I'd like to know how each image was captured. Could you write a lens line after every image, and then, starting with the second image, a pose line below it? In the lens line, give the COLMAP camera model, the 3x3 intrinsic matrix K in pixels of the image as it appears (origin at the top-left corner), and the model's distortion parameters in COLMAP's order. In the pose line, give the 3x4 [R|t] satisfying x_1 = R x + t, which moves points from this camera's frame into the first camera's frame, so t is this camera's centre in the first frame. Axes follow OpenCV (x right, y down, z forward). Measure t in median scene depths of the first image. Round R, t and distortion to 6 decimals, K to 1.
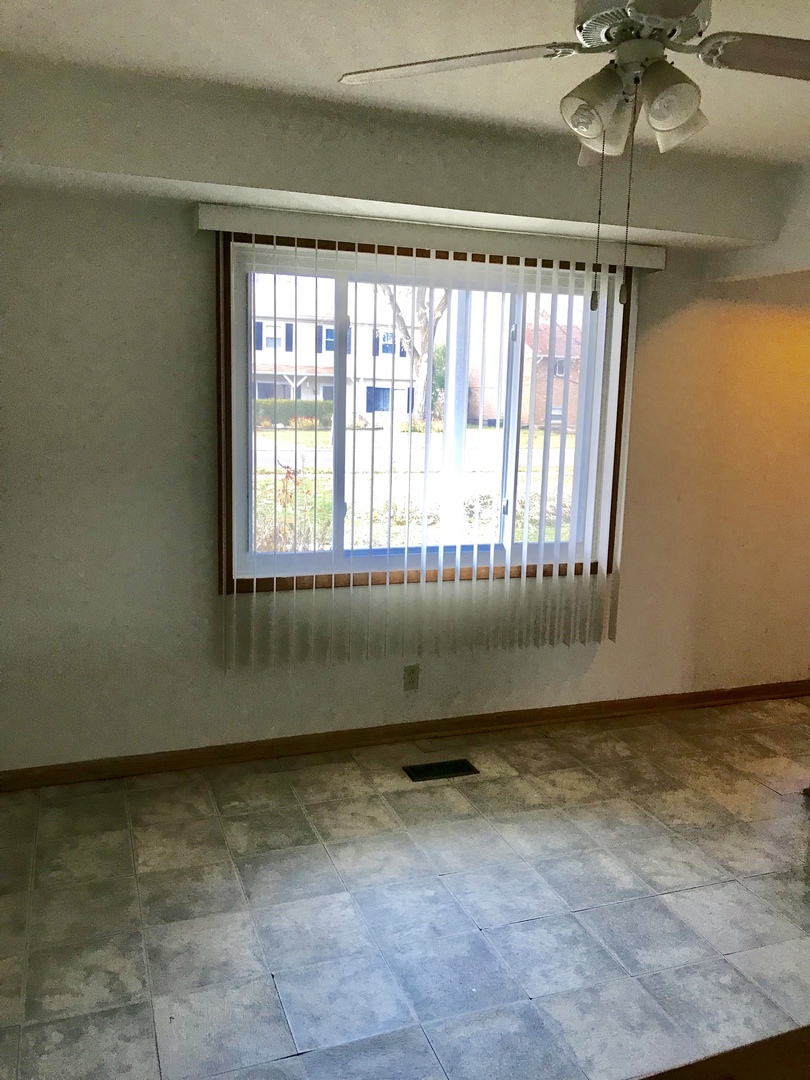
lens RADIAL K [[893.9, 0, 403.1], [0, 893.9, 540.0], [0, 0, 1]] dist [0.014727, 0.015238]
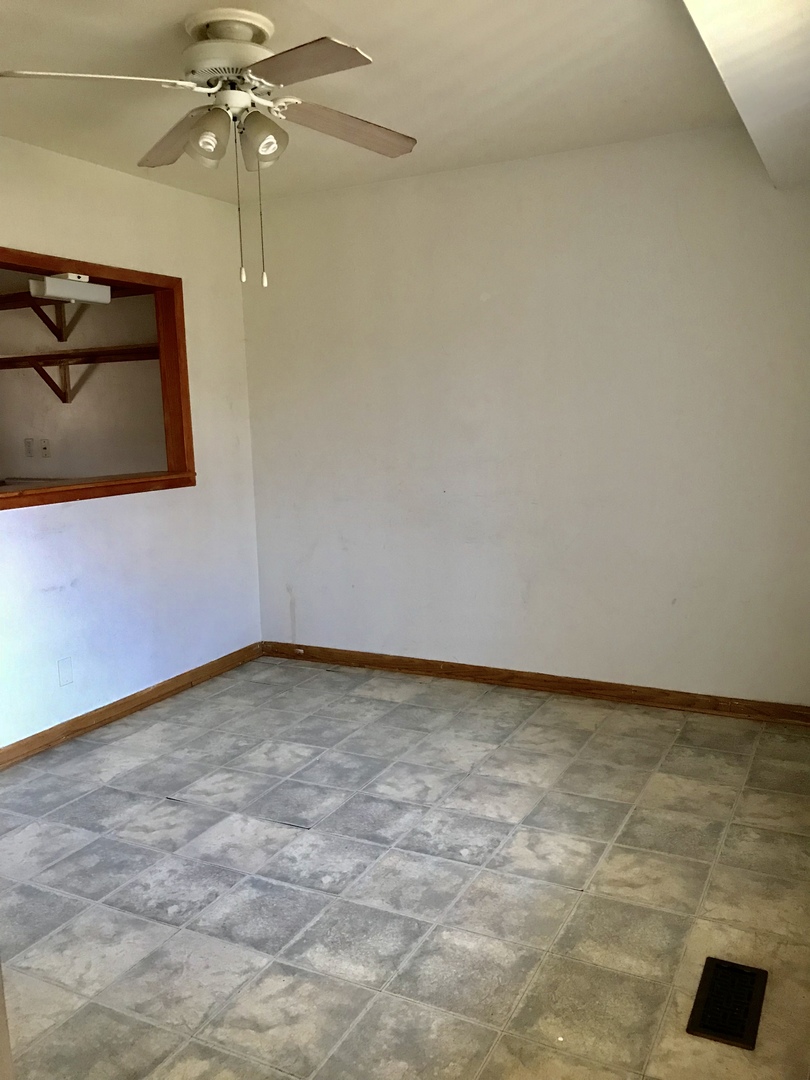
lens RADIAL K [[893.9, 0, 405.4], [0, 893.9, 540.0], [0, 0, 1]] dist [0.014727, 0.015238]
pose [[-0.744275, 0.087122, -0.662166, 0.675799], [-0.105938, 0.963503, 0.245844, -0.165317], [0.659417, 0.253125, -0.707882, 1.512499]]
